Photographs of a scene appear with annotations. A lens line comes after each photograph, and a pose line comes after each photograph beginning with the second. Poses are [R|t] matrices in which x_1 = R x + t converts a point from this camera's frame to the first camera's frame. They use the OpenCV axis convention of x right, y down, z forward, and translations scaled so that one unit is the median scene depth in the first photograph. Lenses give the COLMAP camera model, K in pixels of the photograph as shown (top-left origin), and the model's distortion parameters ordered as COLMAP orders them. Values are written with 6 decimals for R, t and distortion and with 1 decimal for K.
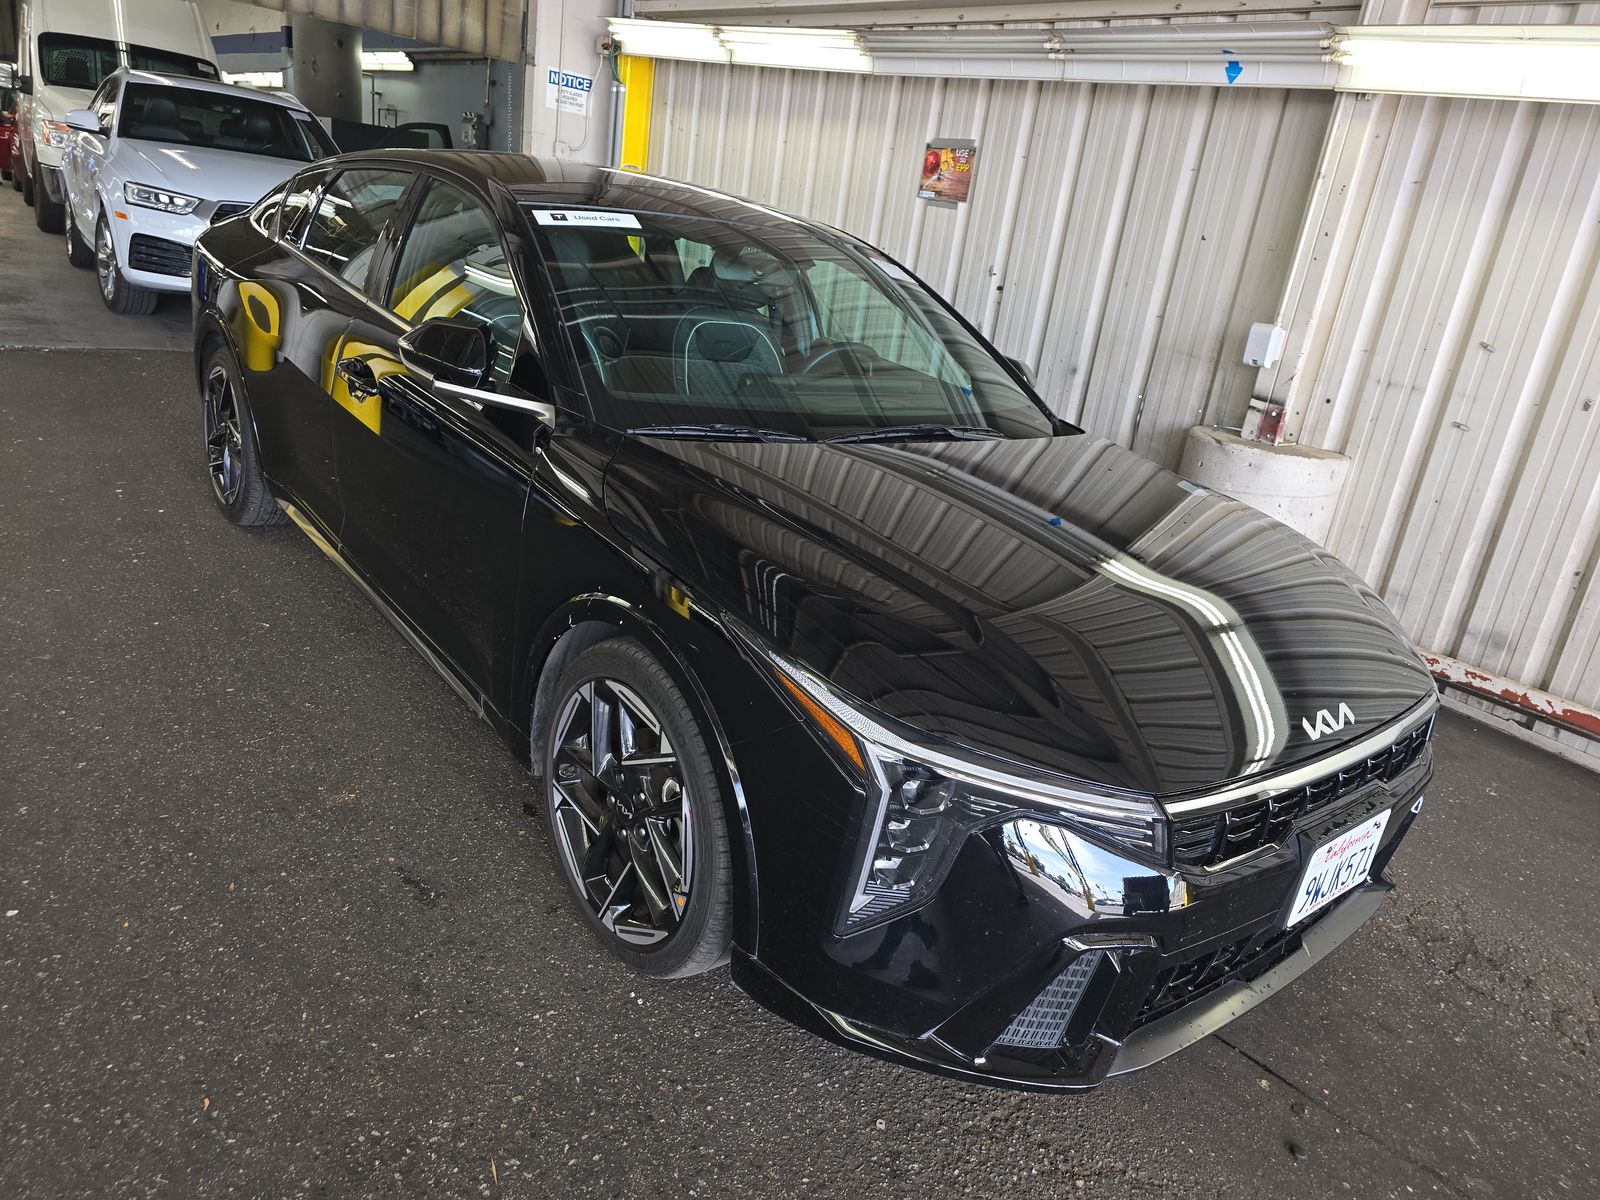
lens RADIAL K [[1051.6, 0, 791.1], [0, 1051.6, 601.6], [0, 0, 1]] dist [0.006190, -0.032182]
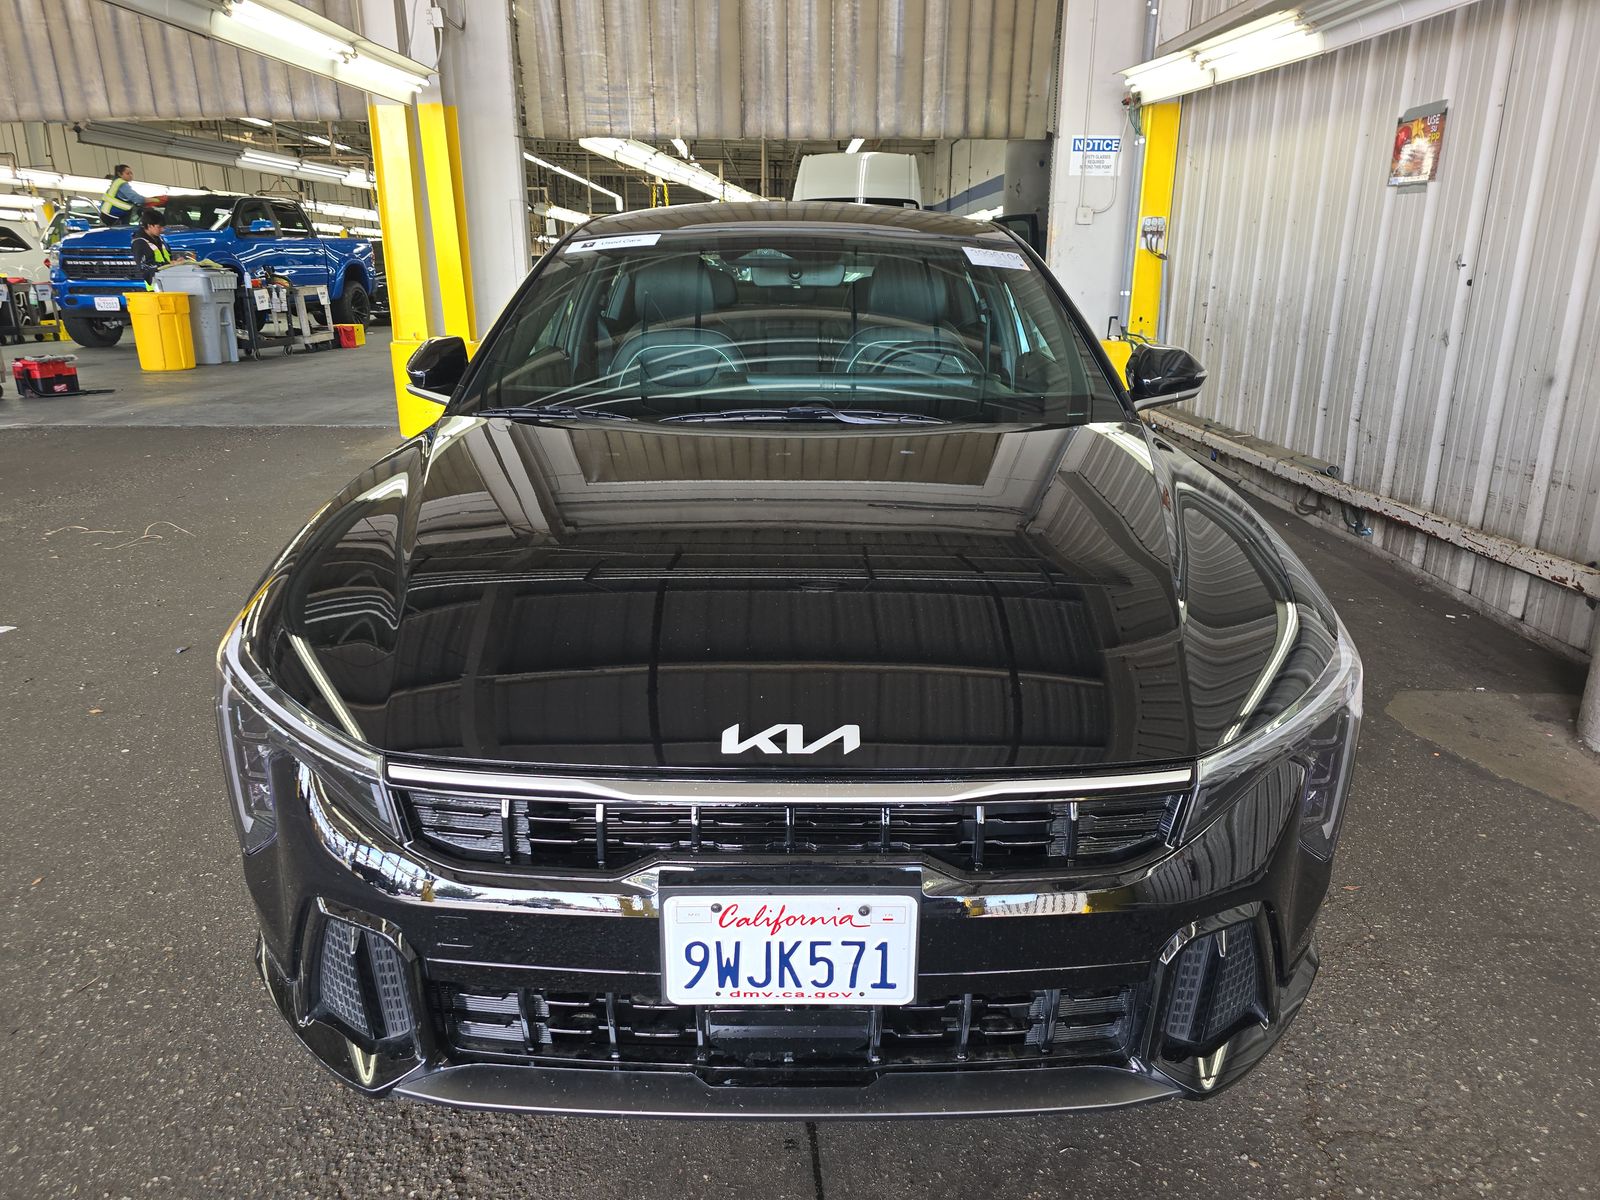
lens RADIAL K [[1051.6, 0, 791.1], [0, 1051.6, 601.6], [0, 0, 1]] dist [0.006190, -0.032182]
pose [[0.745377, 0.058501, -0.664071, 0.333071], [-0.119521, 0.991729, -0.046789, 0.017968], [0.655841, 0.114246, 0.746204, 0.151411]]
